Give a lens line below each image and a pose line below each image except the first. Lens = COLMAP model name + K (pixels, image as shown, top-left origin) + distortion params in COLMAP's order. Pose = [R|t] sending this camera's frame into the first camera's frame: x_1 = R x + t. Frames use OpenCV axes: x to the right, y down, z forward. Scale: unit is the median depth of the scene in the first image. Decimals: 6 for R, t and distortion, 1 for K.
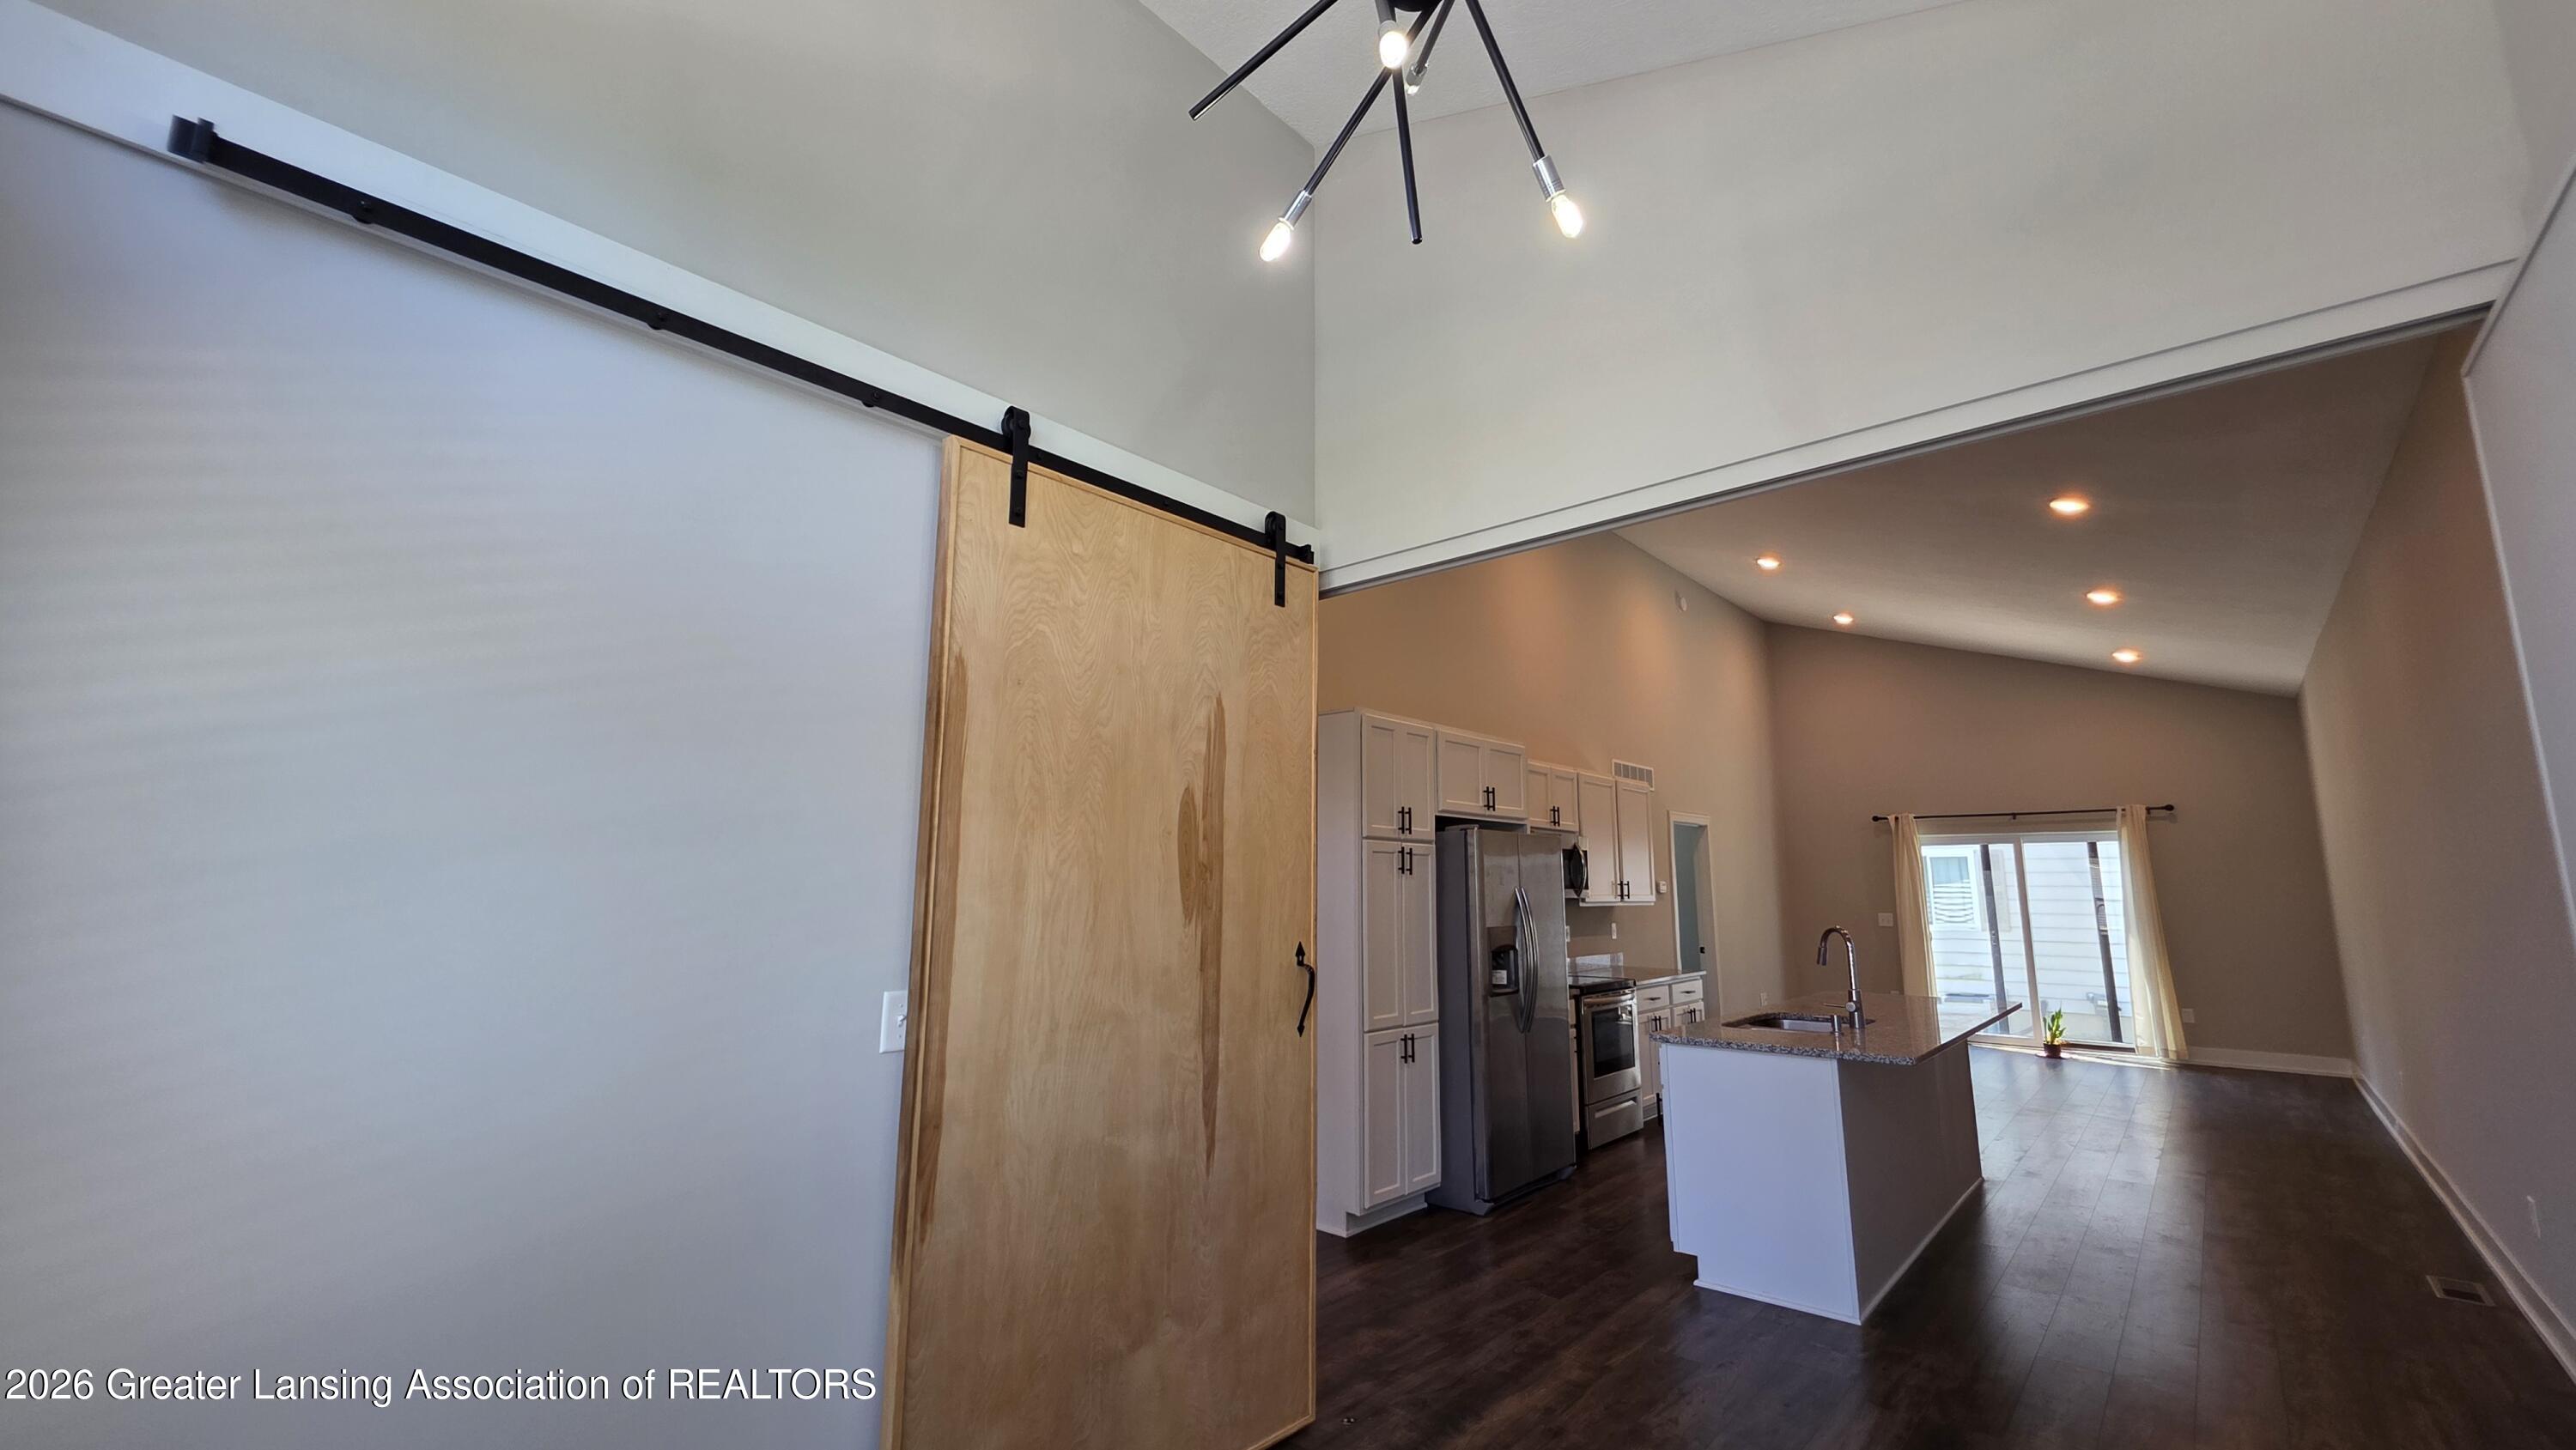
lens RADIAL K [[1038.7, 0, 1284.5], [0, 1038.7, 716.0], [0, 0, 1]] dist [0.000156, 0.000849]
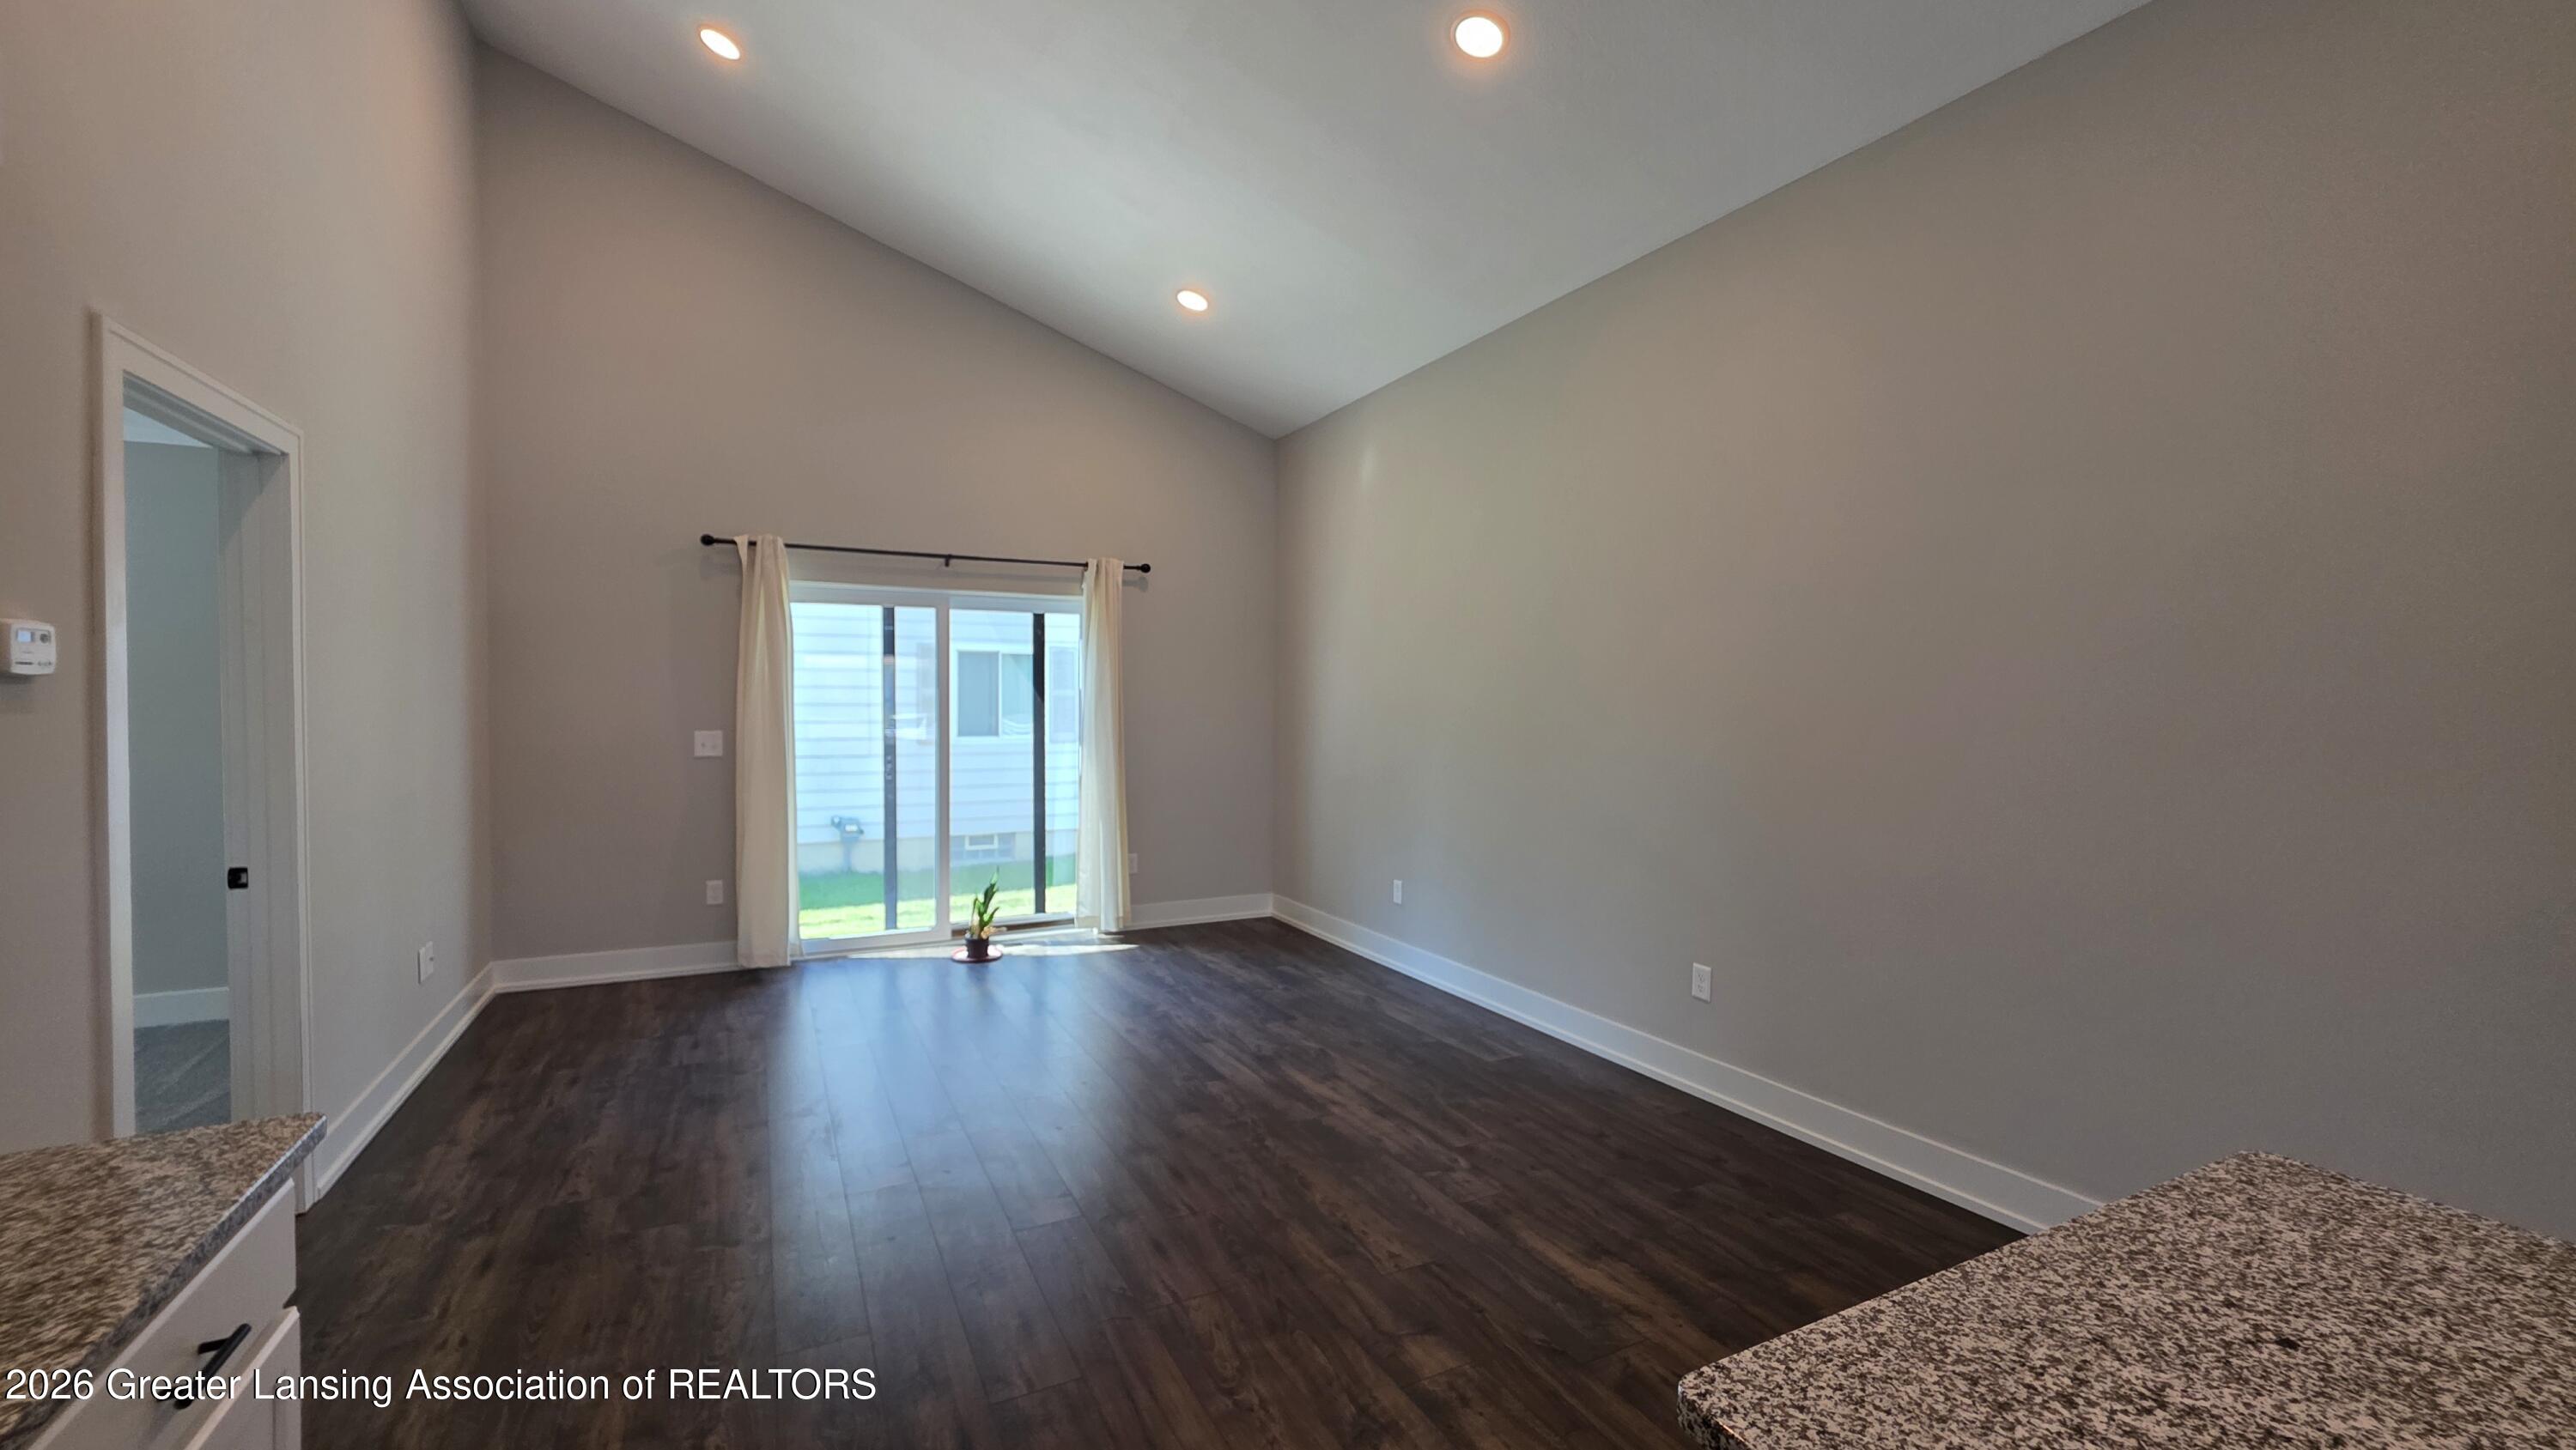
lens RADIAL K [[1038.7, 0, 1273.1], [0, 1038.7, 722.9], [0, 0, 1]] dist [0.000156, 0.000849]
pose [[0.376283, -0.019885, 0.926291, 0.279833], [-0.155510, 0.984231, 0.084301, 0.131036], [-0.913361, -0.175769, 0.367257, 0.732228]]
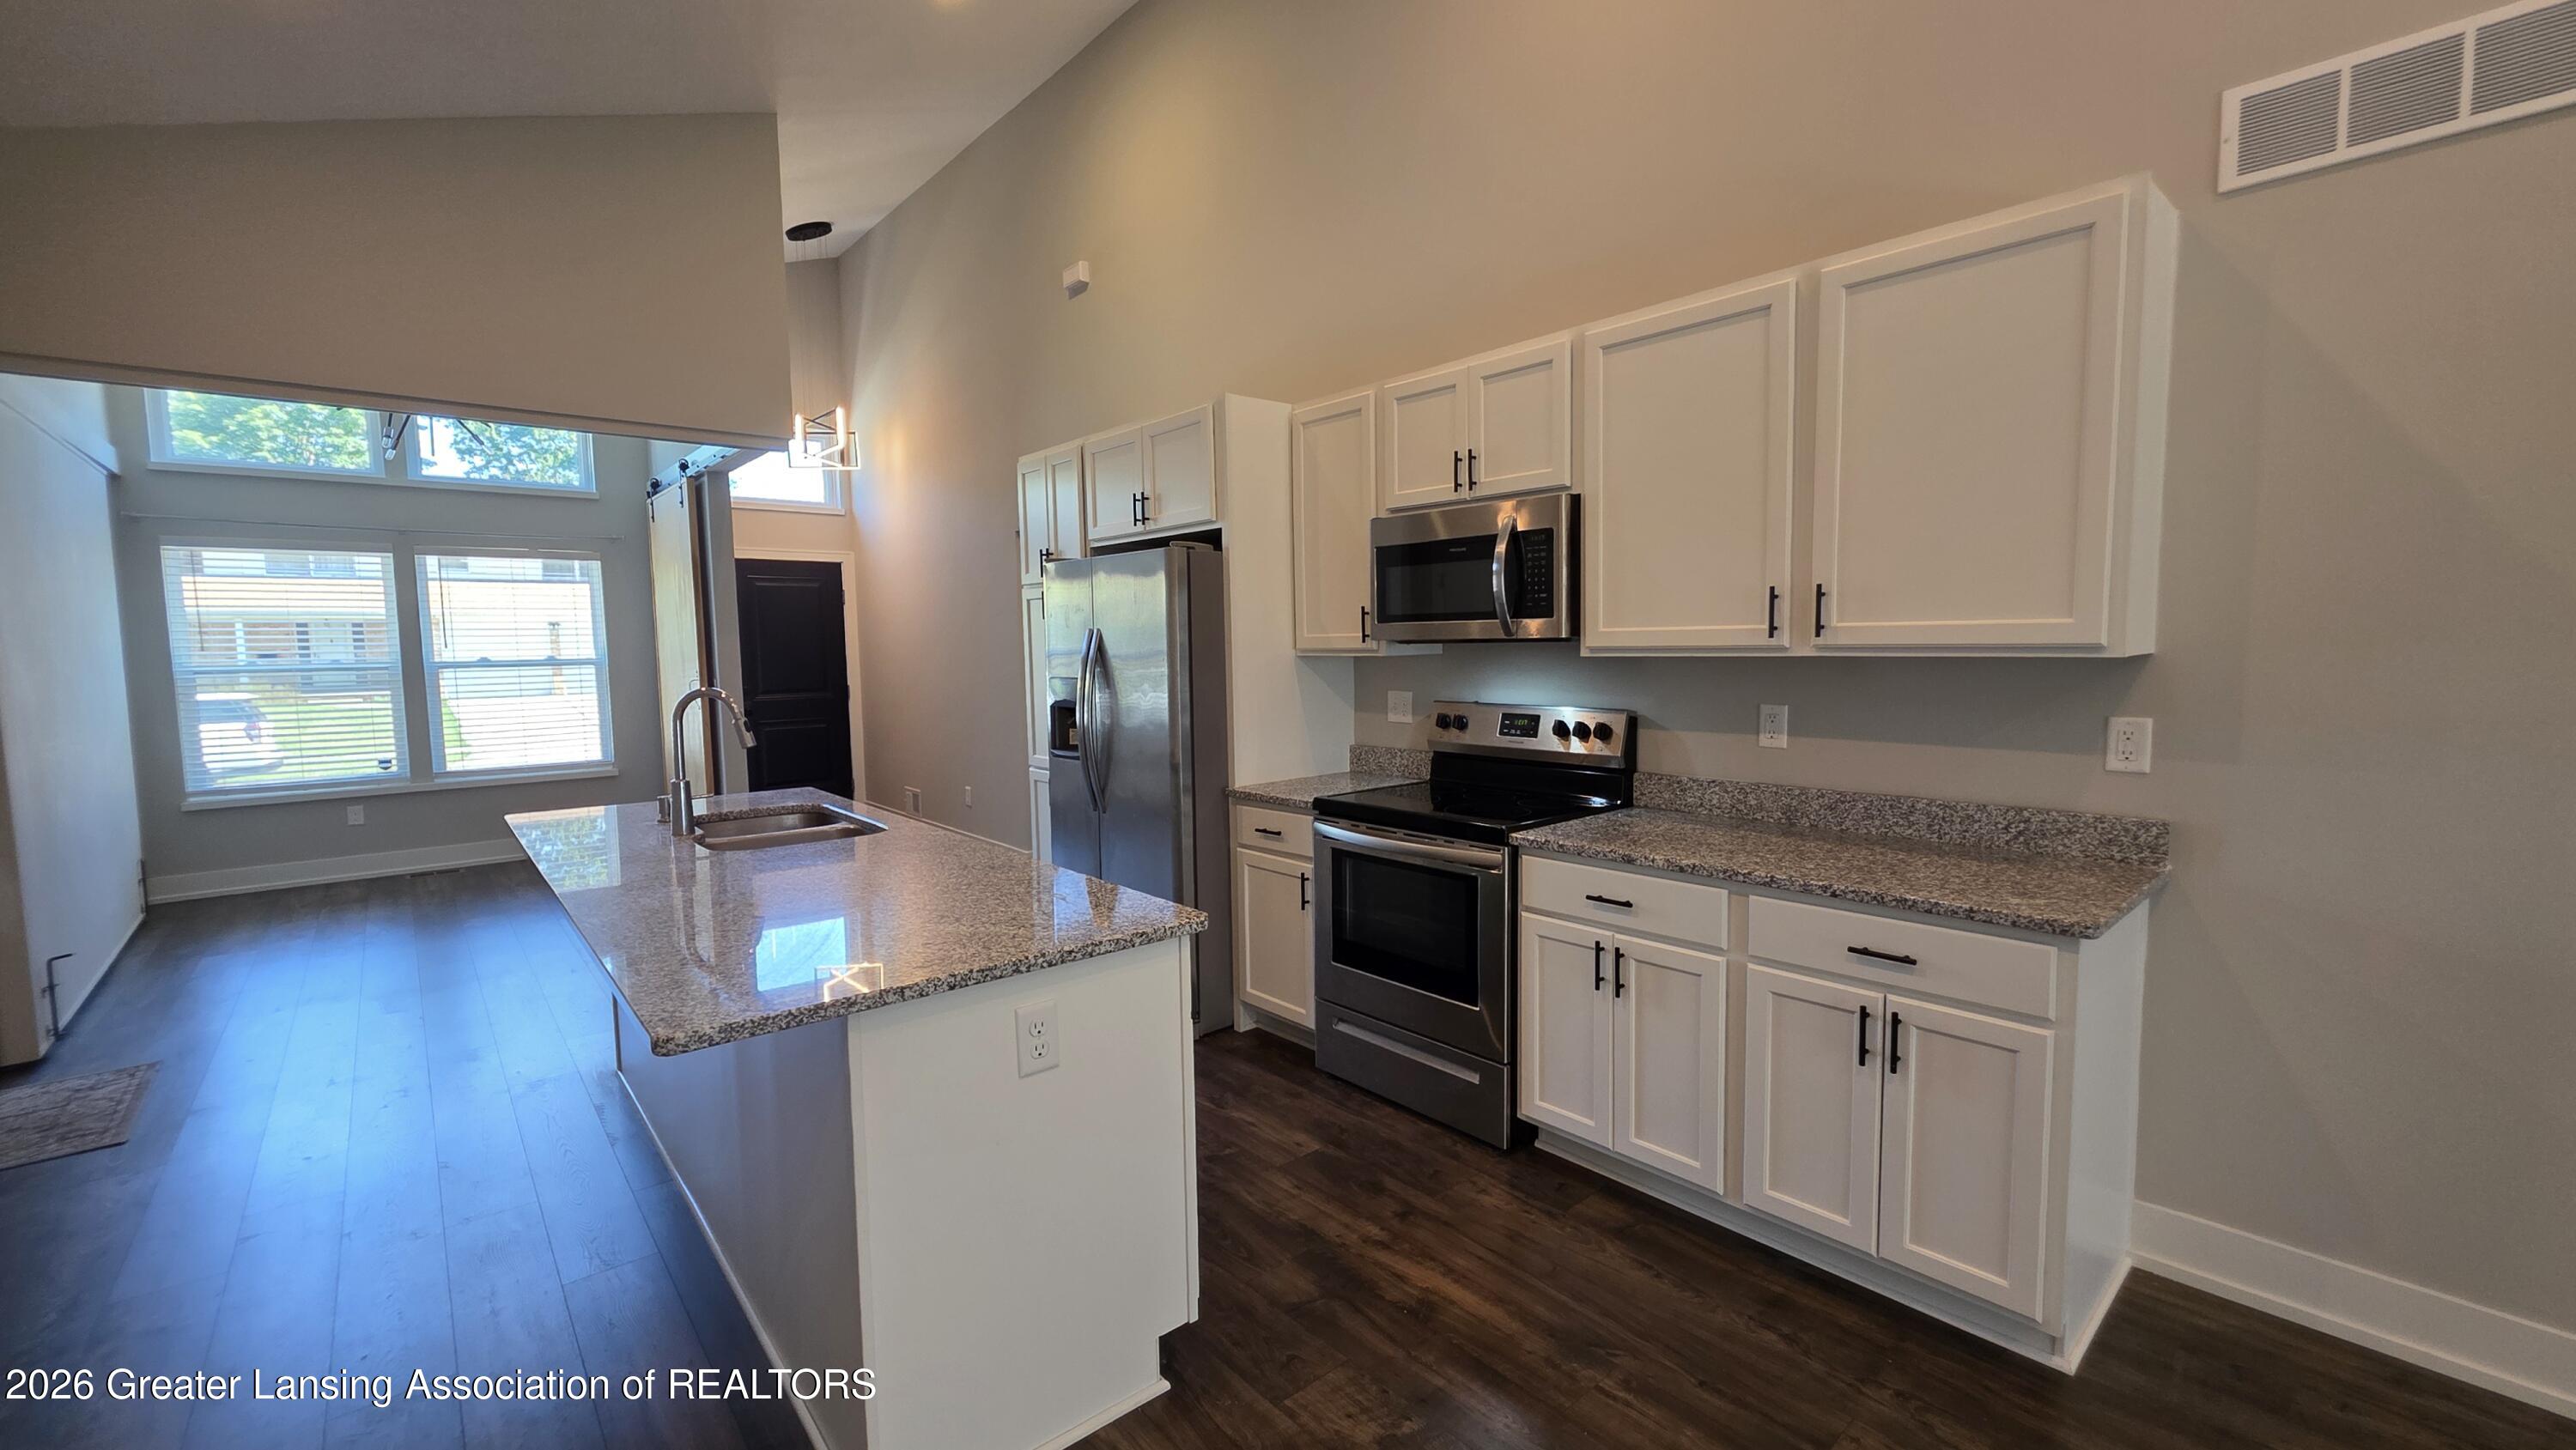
lens RADIAL K [[1038.7, 0, 1278.3], [0, 1038.7, 722.1], [0, 0, 1]] dist [0.000156, 0.000849]
pose [[-0.135843, 0.074400, -0.987933, 0.610506], [0.181047, 0.982249, 0.049077, 0.138612], [0.974047, -0.172196, -0.146902, 0.780664]]
